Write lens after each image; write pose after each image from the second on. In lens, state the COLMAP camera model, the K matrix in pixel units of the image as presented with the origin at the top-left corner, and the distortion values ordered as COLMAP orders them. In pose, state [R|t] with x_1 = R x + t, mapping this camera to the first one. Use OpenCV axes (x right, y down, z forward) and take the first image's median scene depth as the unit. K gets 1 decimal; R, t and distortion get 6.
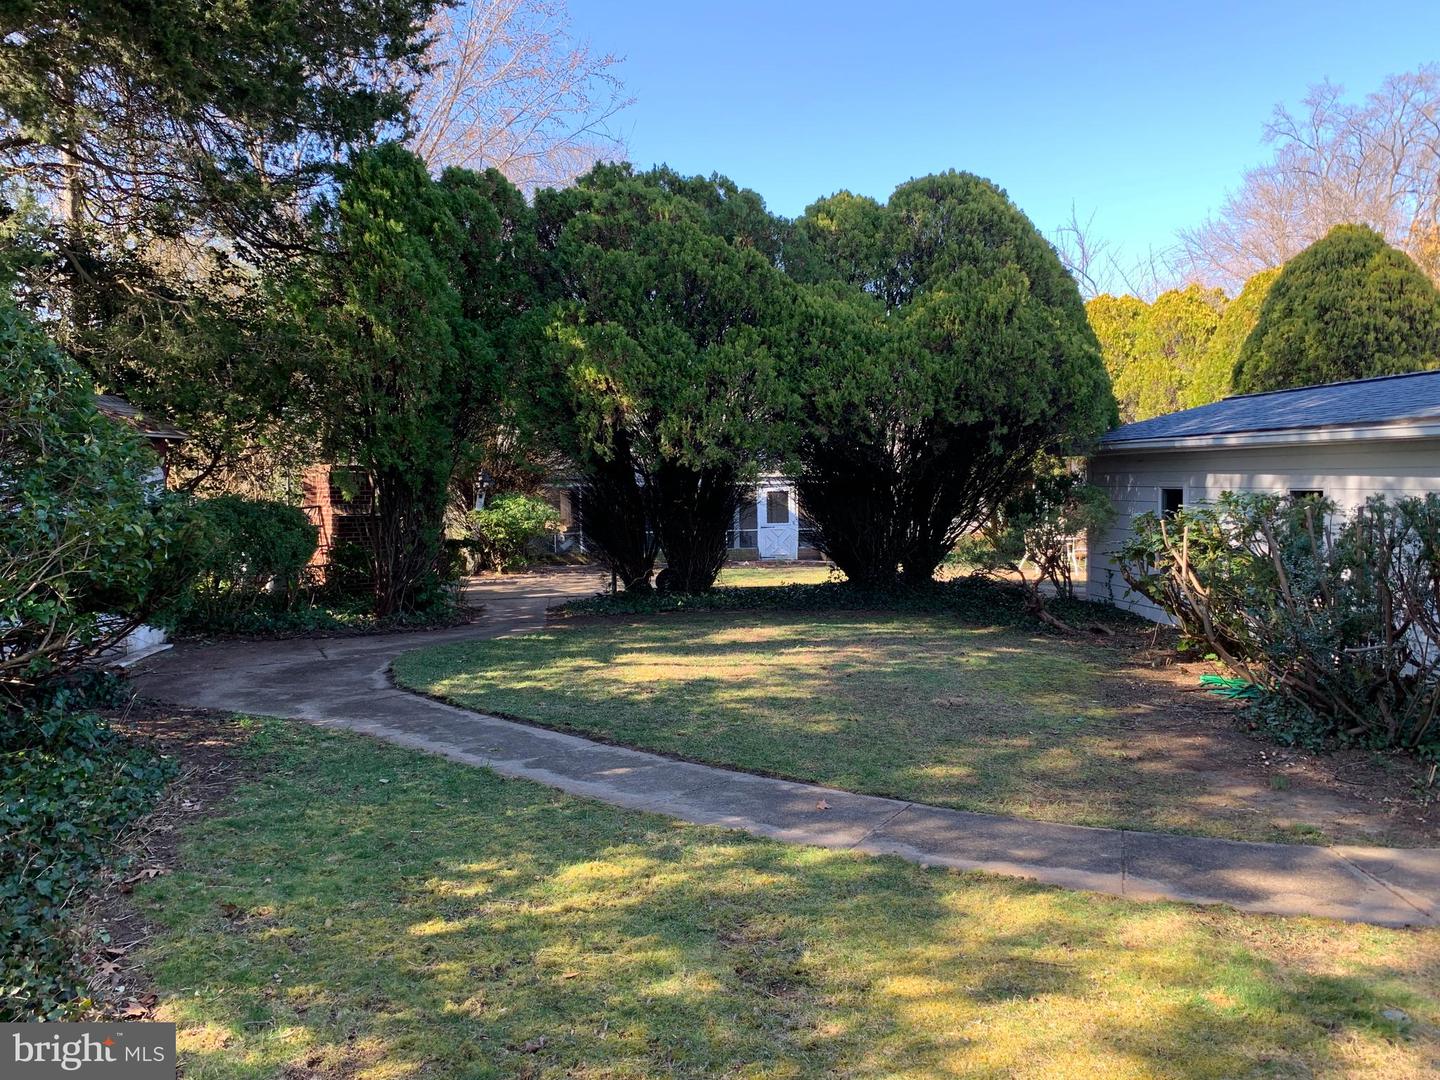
lens RADIAL K [[1186.2, 0, 727.6], [0, 1186.2, 552.7], [0, 0, 1]] dist [0.039440, -0.071708]
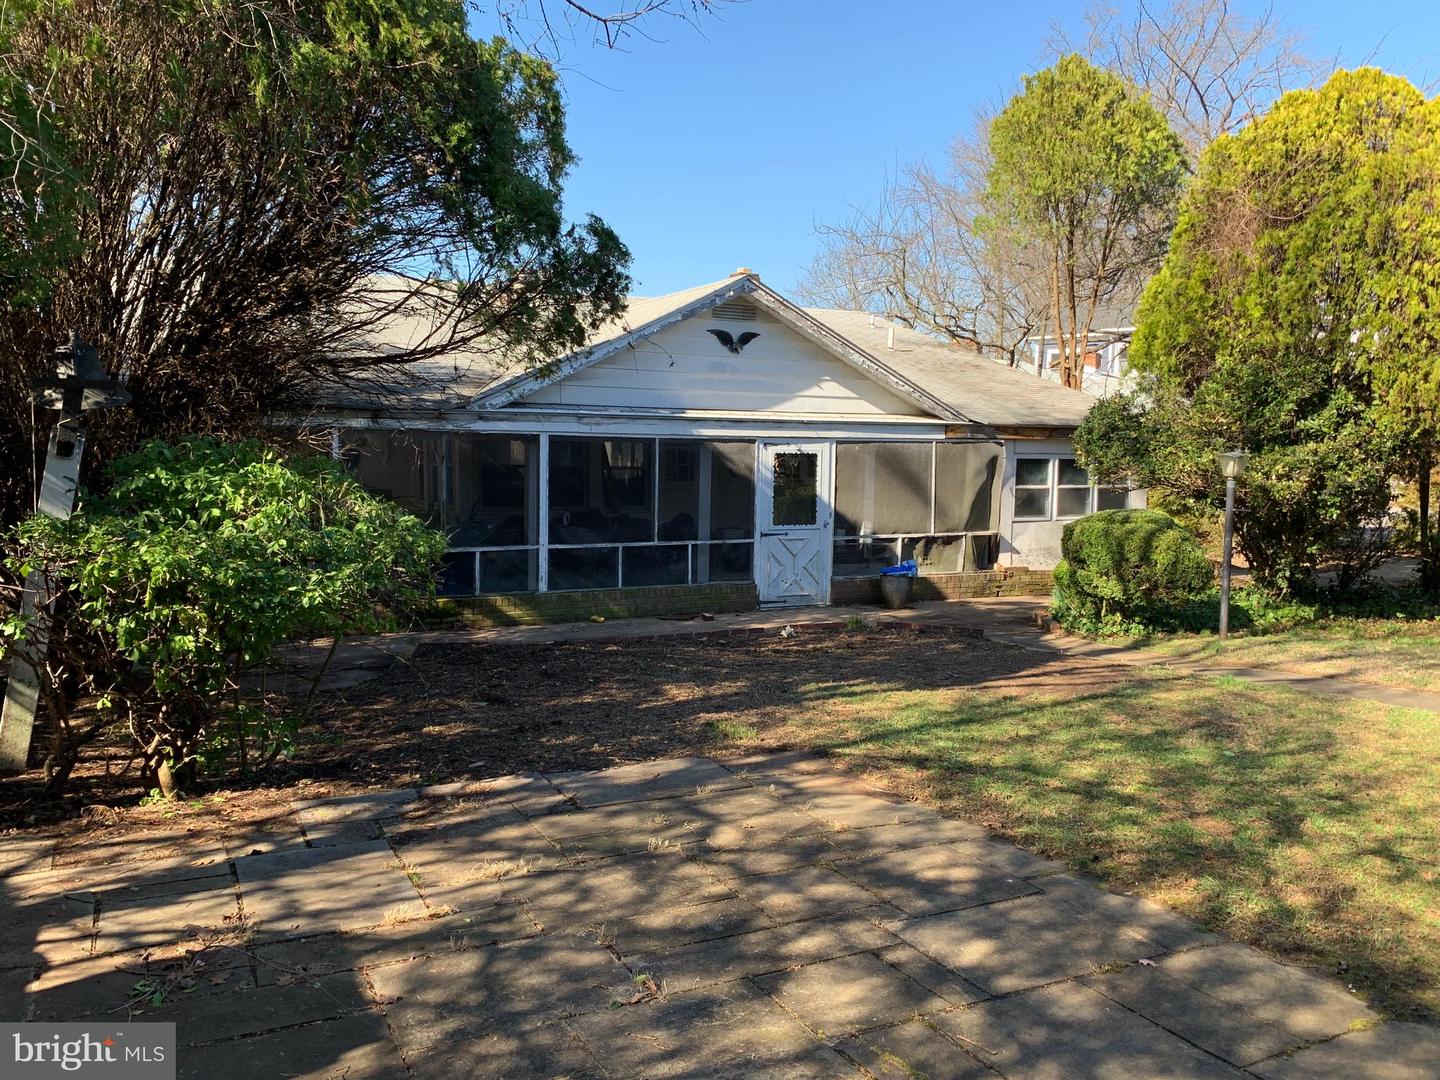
lens RADIAL K [[1186.2, 0, 724.0], [0, 1186.2, 540.4], [0, 0, 1]] dist [0.039440, -0.071708]
pose [[0.943448, 0.004853, 0.331486, -0.305390], [-0.013208, 0.999649, 0.022956, -0.068515], [-0.331258, -0.026037, 0.943181, 1.374222]]
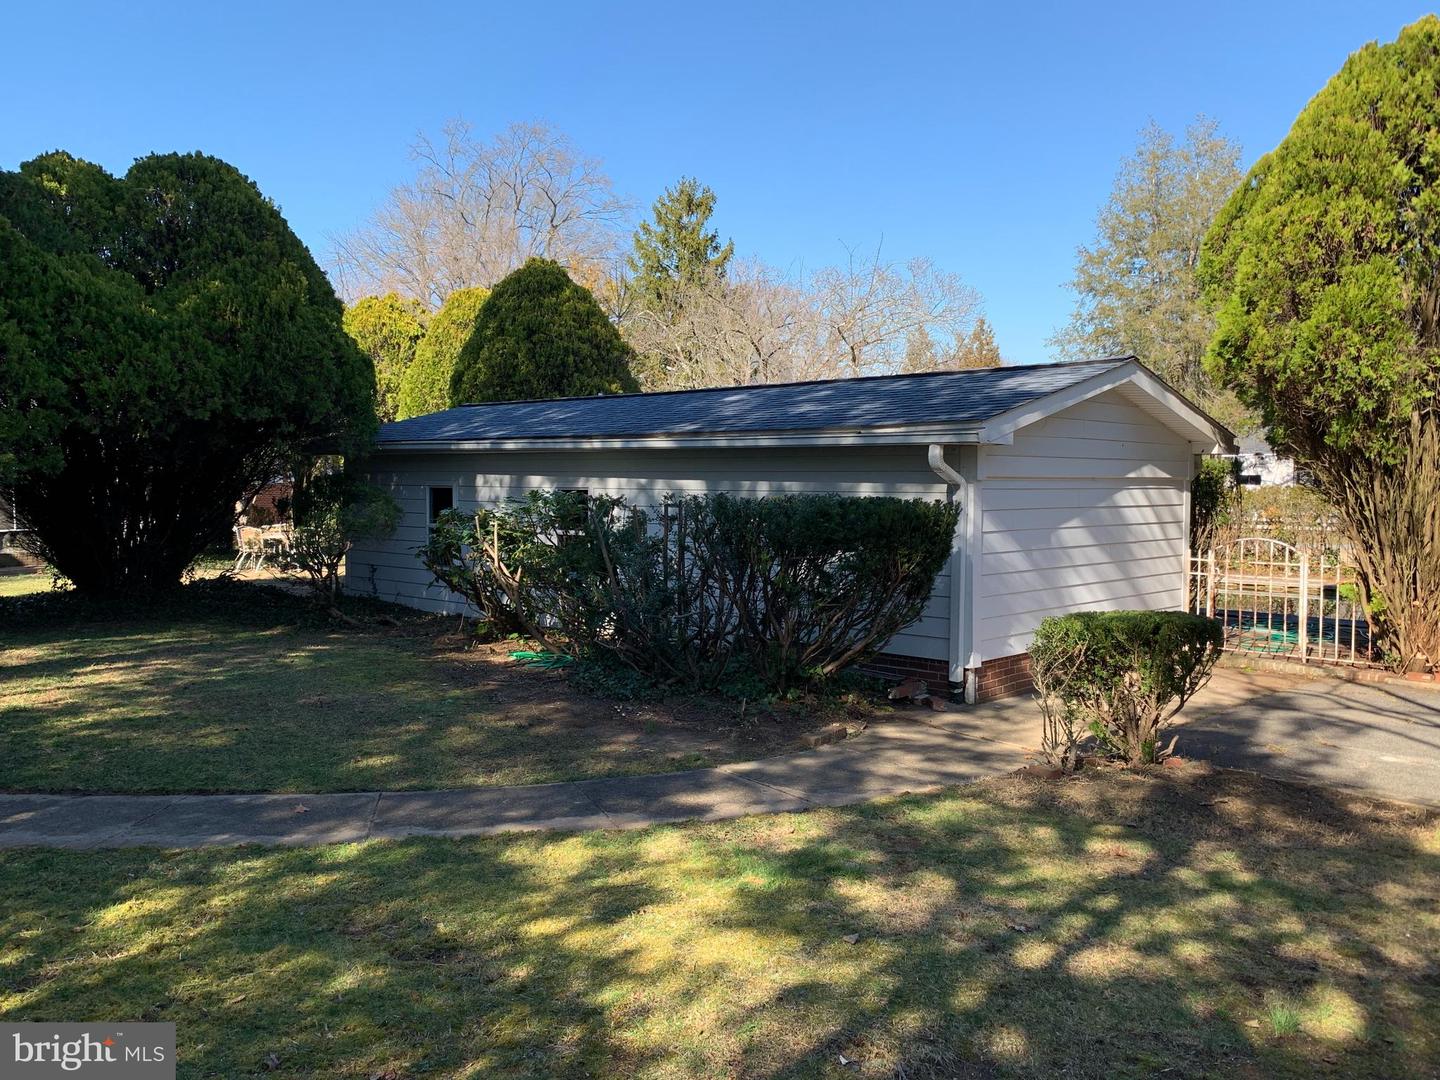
lens RADIAL K [[1186.2, 0, 734.3], [0, 1186.2, 537.4], [0, 0, 1]] dist [0.039440, -0.071708]
pose [[0.764258, -0.024061, 0.644462, -0.130980], [0.030204, 0.999543, 0.001500, -0.001765], [-0.644204, 0.018318, 0.764635, 0.000800]]
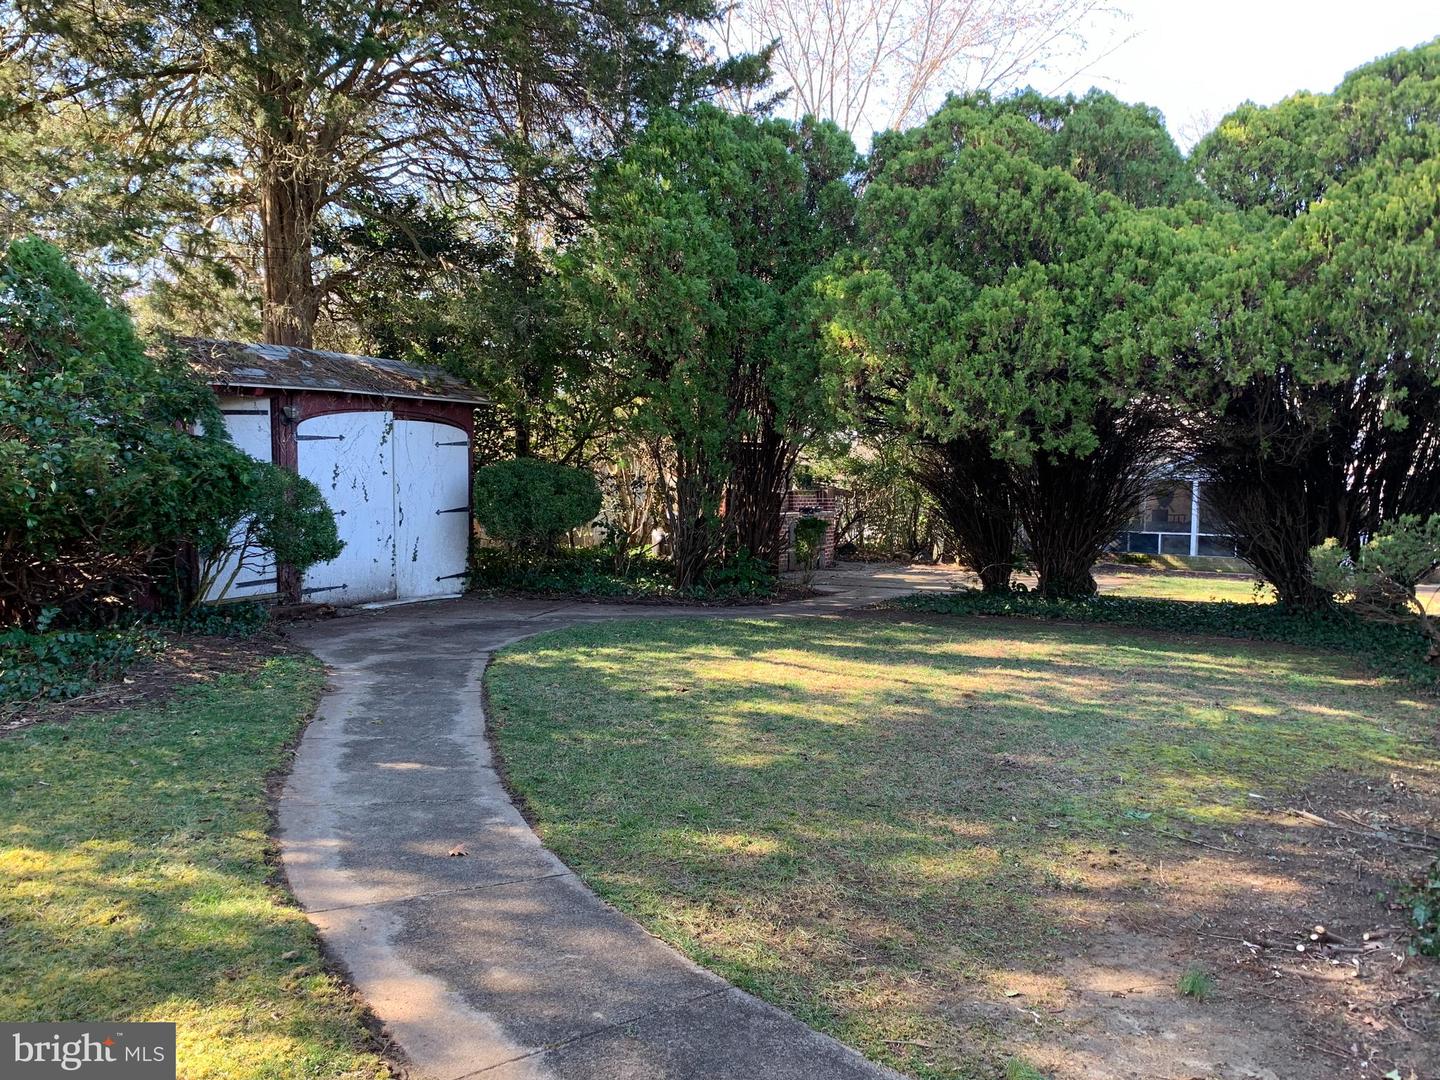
lens RADIAL K [[1186.2, 0, 718.2], [0, 1186.2, 535.7], [0, 0, 1]] dist [0.039440, -0.071708]
pose [[0.836096, 0.058435, -0.545462, 0.287437], [-0.065347, 0.997840, 0.006732, 0.000526], [0.544677, 0.030016, 0.838108, 0.216522]]
